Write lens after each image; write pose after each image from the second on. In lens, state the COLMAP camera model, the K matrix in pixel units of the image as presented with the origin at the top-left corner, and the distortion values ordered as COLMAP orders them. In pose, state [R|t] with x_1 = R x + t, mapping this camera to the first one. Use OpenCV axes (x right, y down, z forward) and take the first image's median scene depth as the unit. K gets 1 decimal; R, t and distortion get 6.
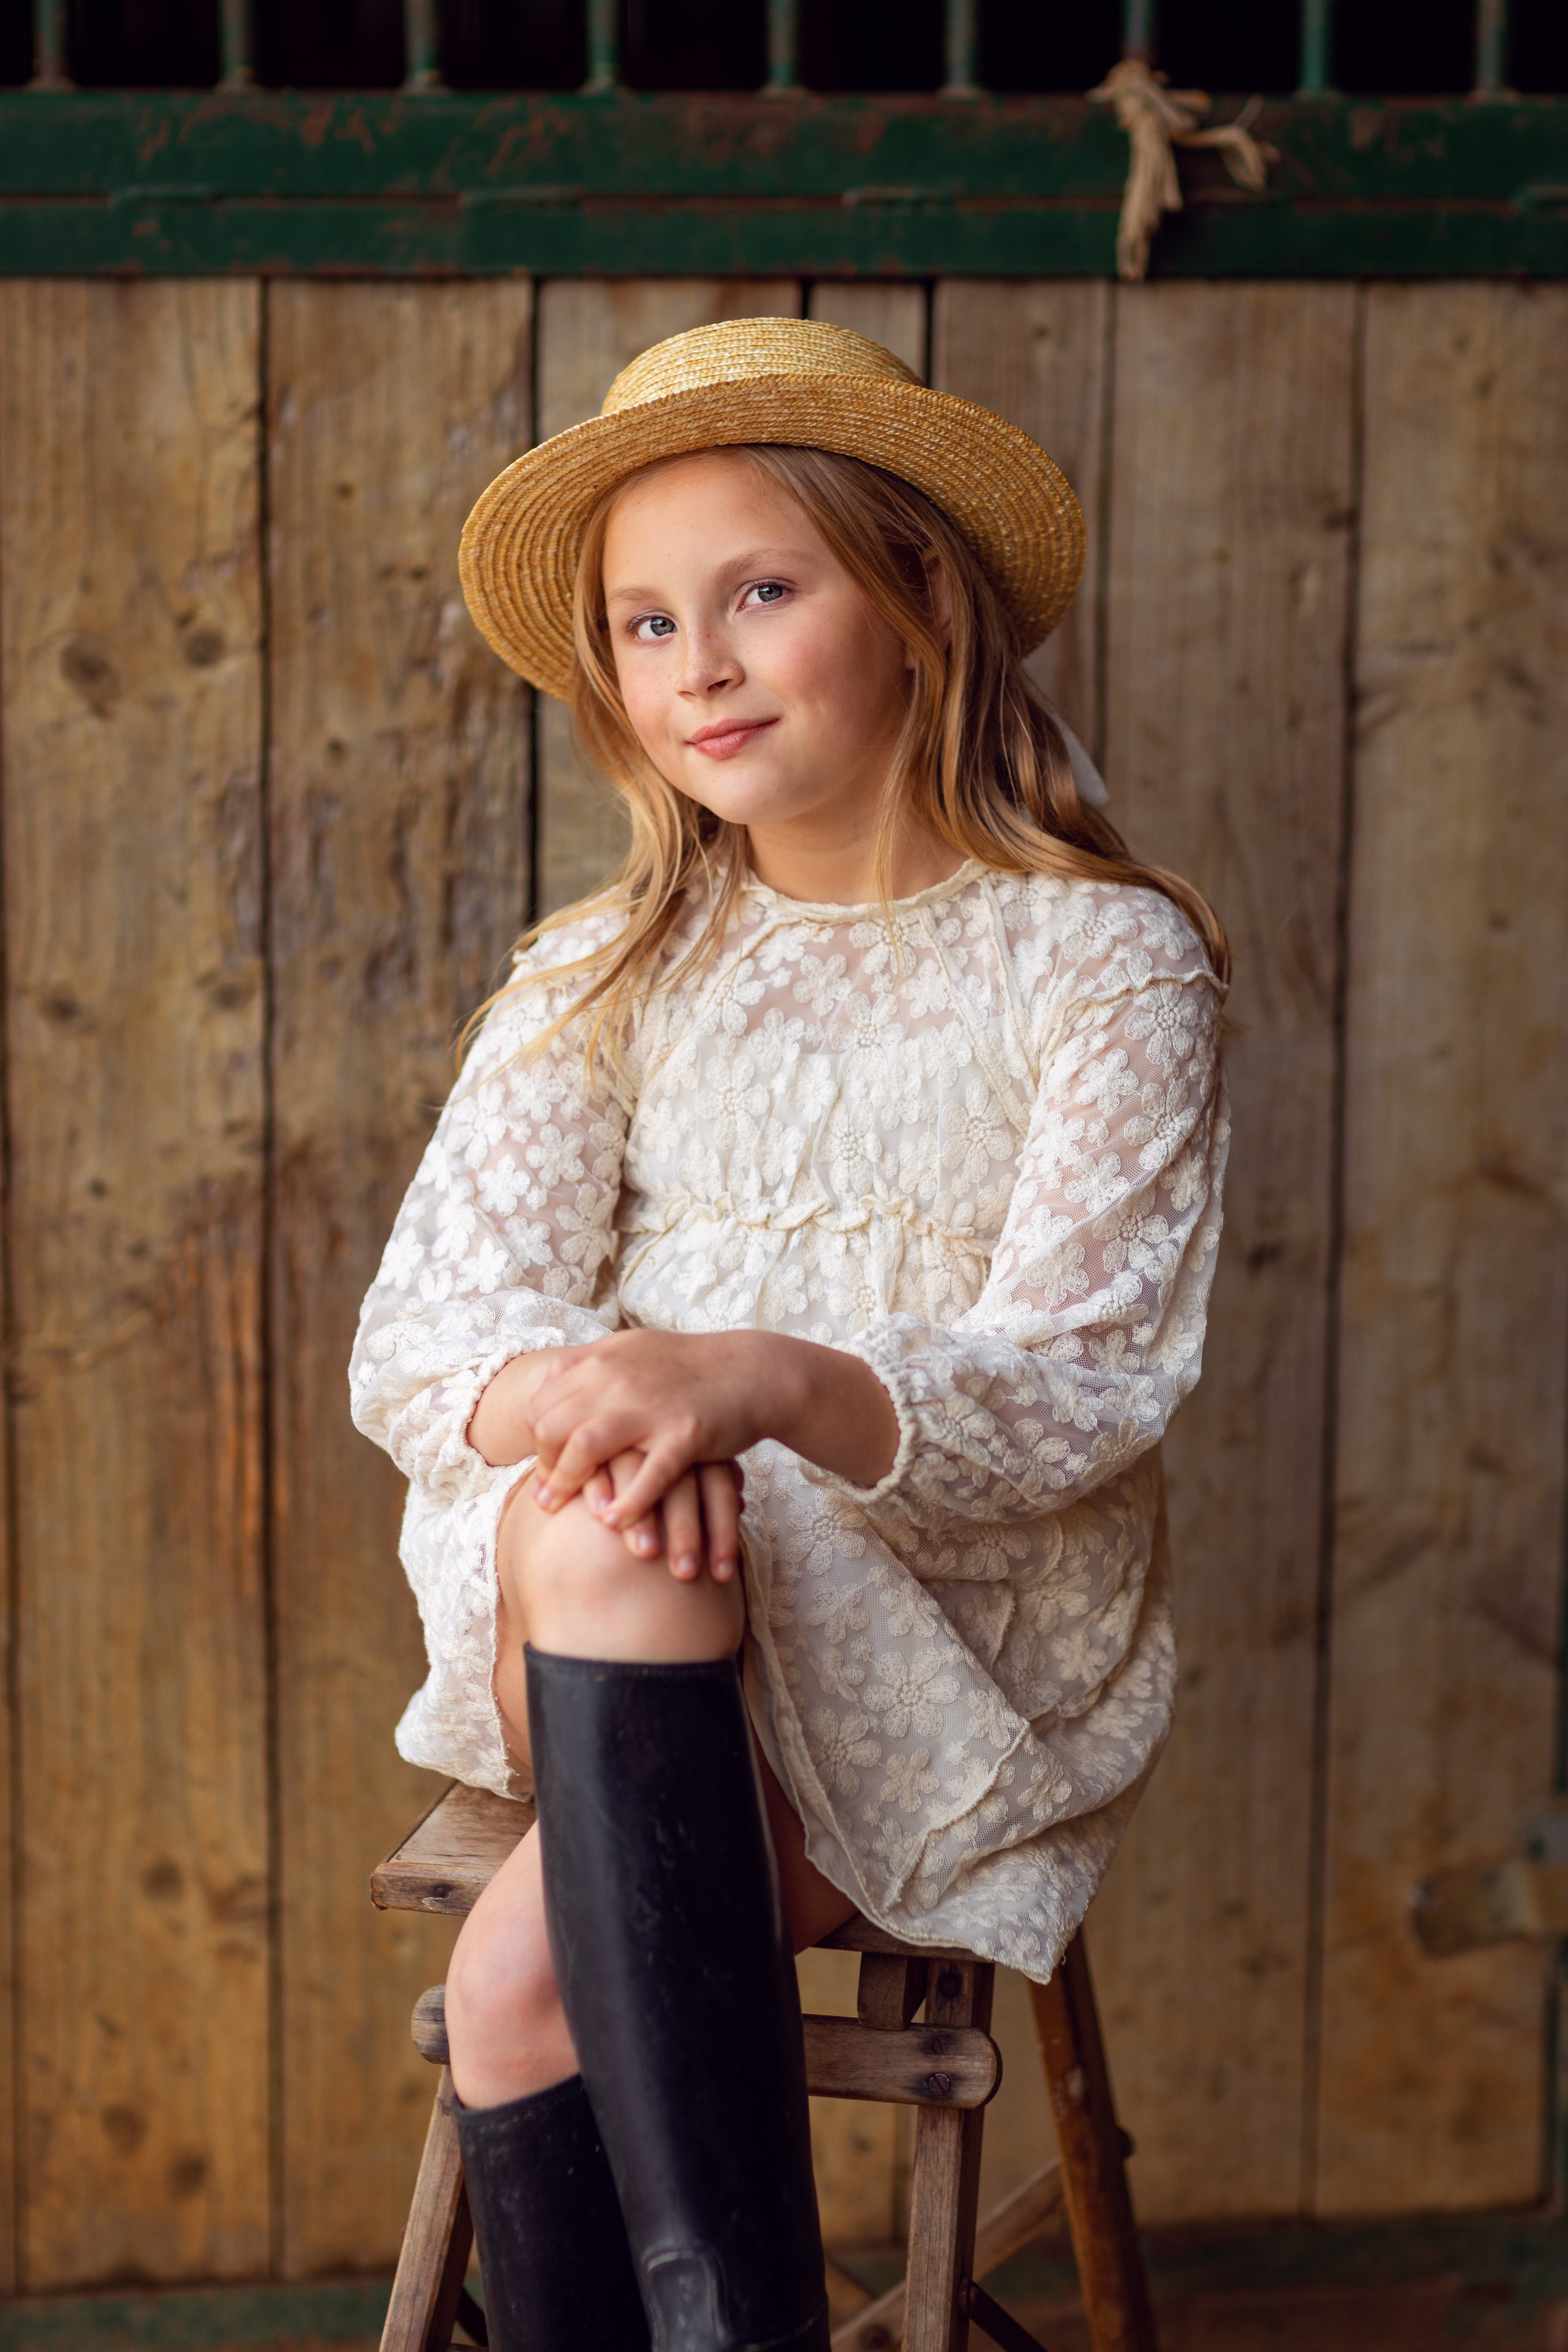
lens RADIAL K [[5521.1, 0, 784.0], [0, 5521.1, 1176.0], [0, 0, 1]] dist [0.070484, 0.128688]
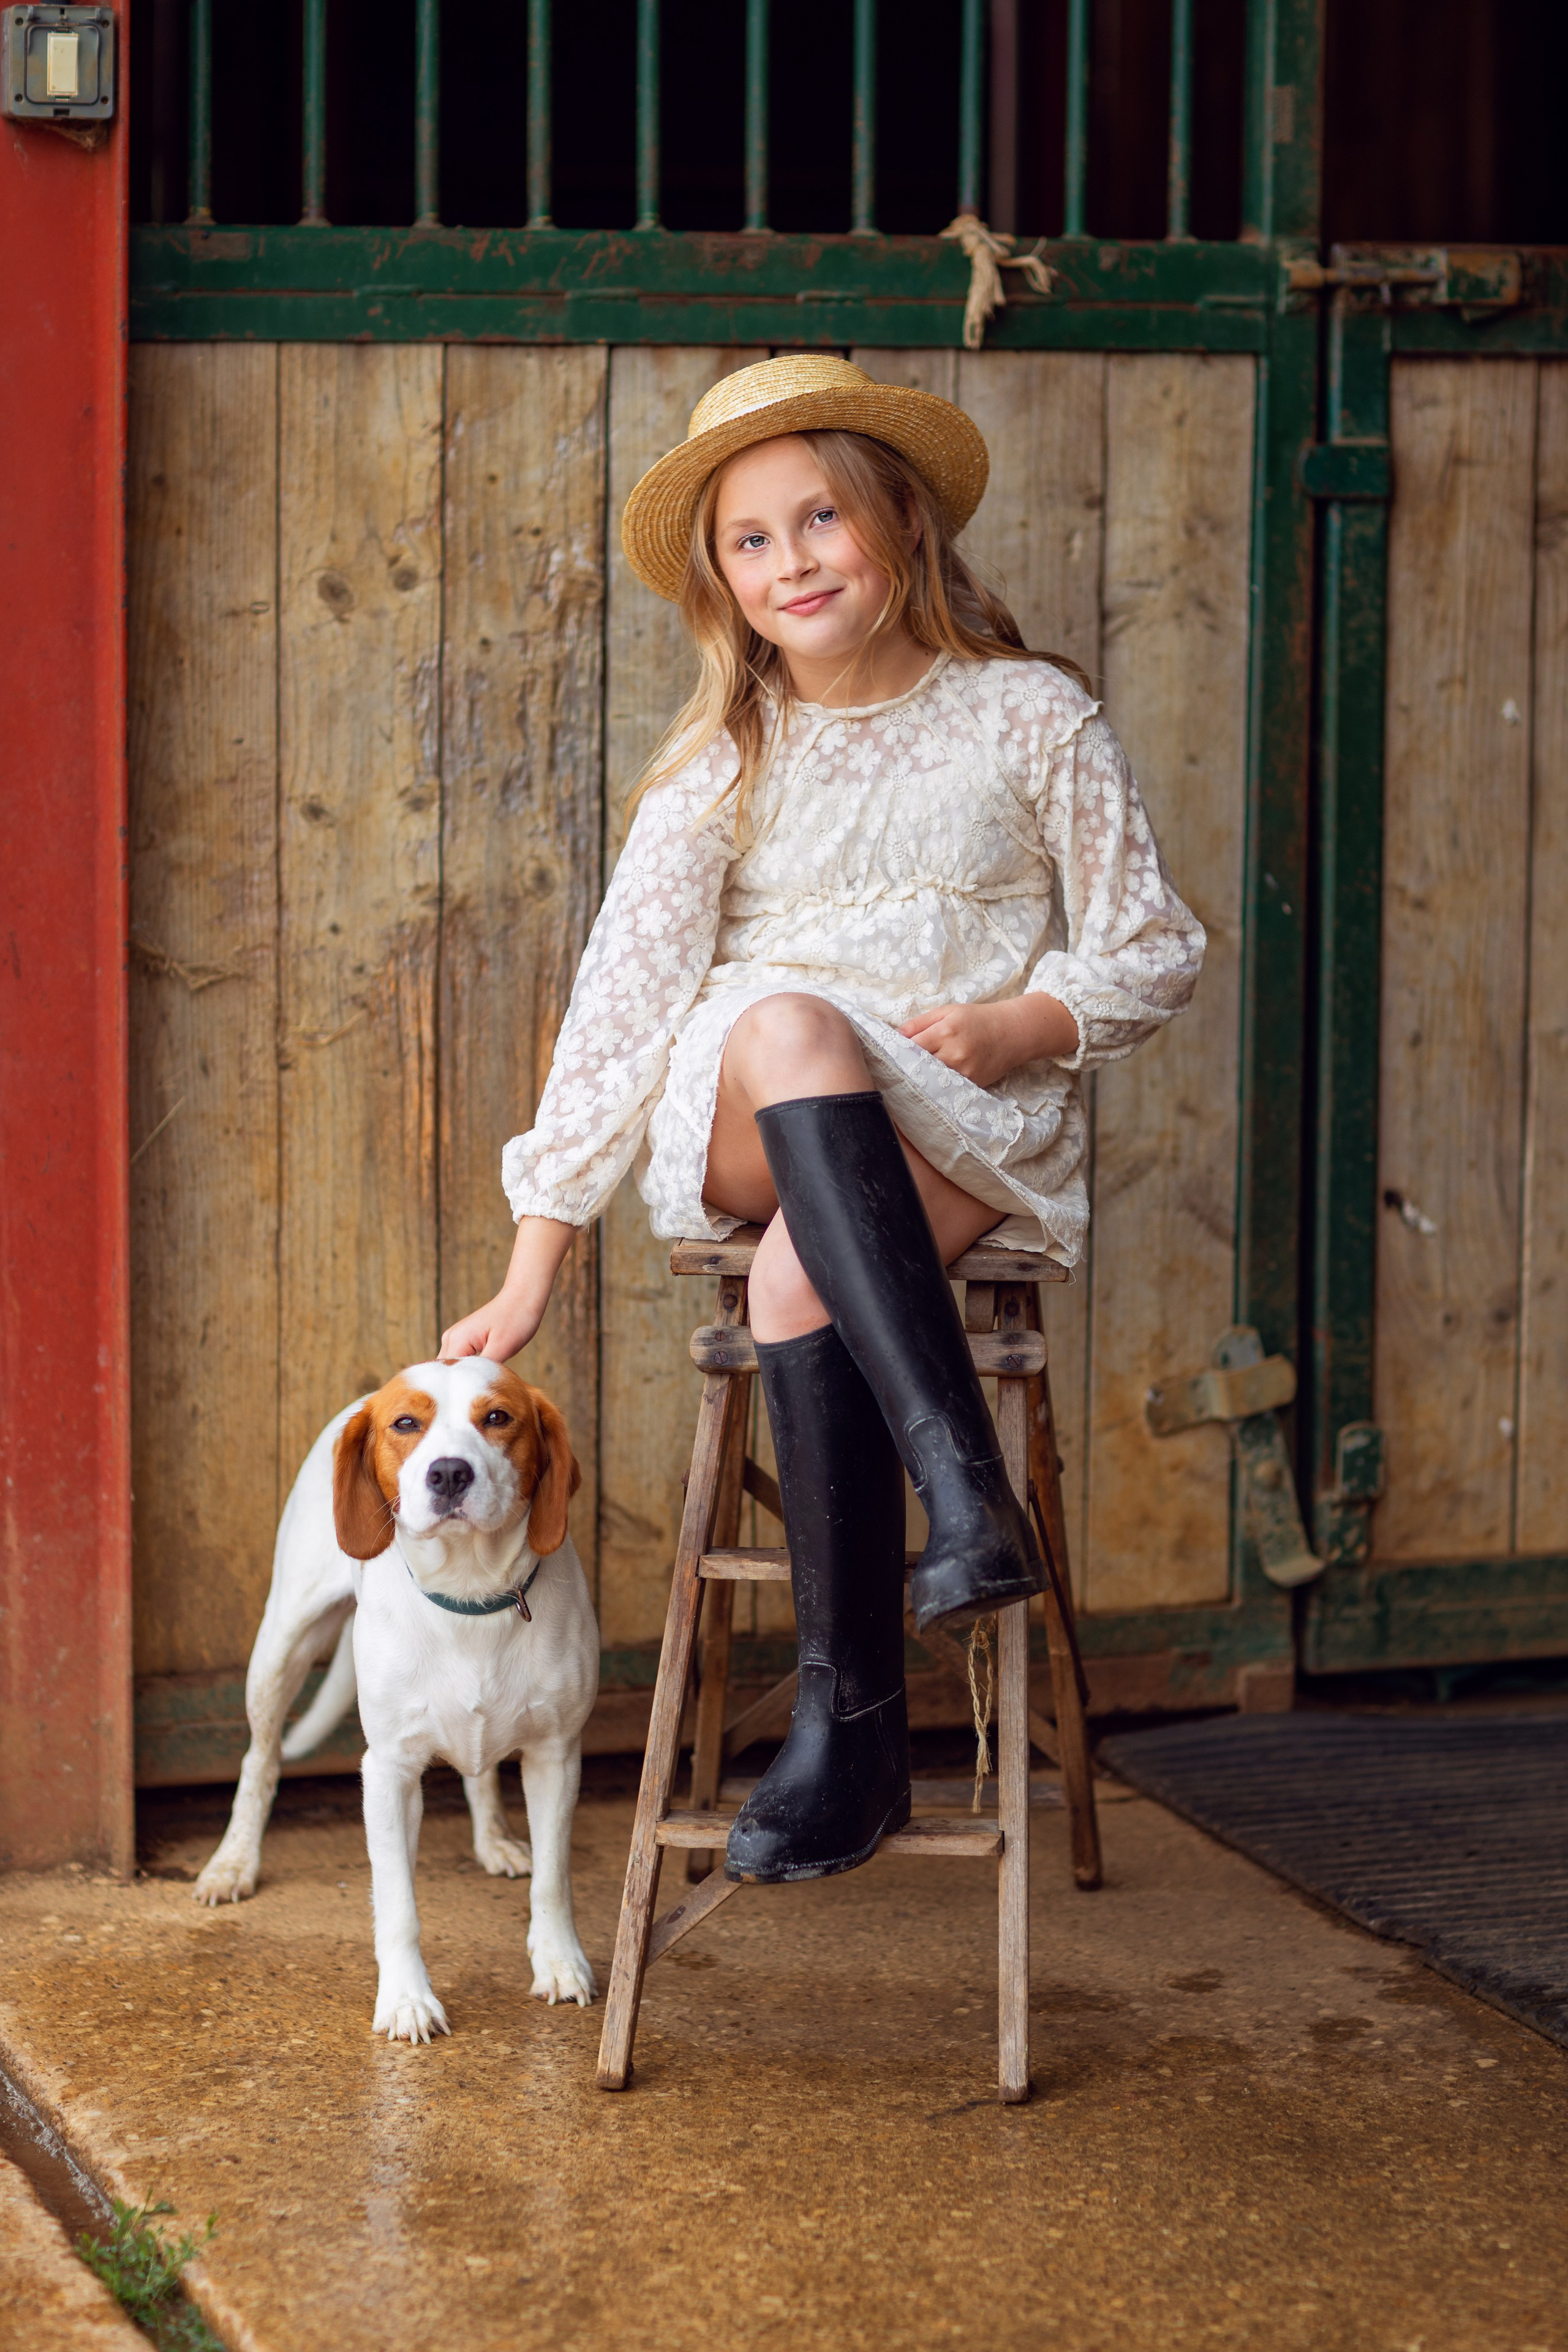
lens RADIAL K [[5574.7, 0, 784.0], [0, 5574.7, 1176.0], [0, 0, 1]] dist [0.016870, -0.056450]
pose [[0.984673, -0.022862, 0.172909, -0.274038], [0.032949, 0.997904, -0.055694, 0.163923], [-0.171273, 0.060538, 0.983362, -0.558932]]
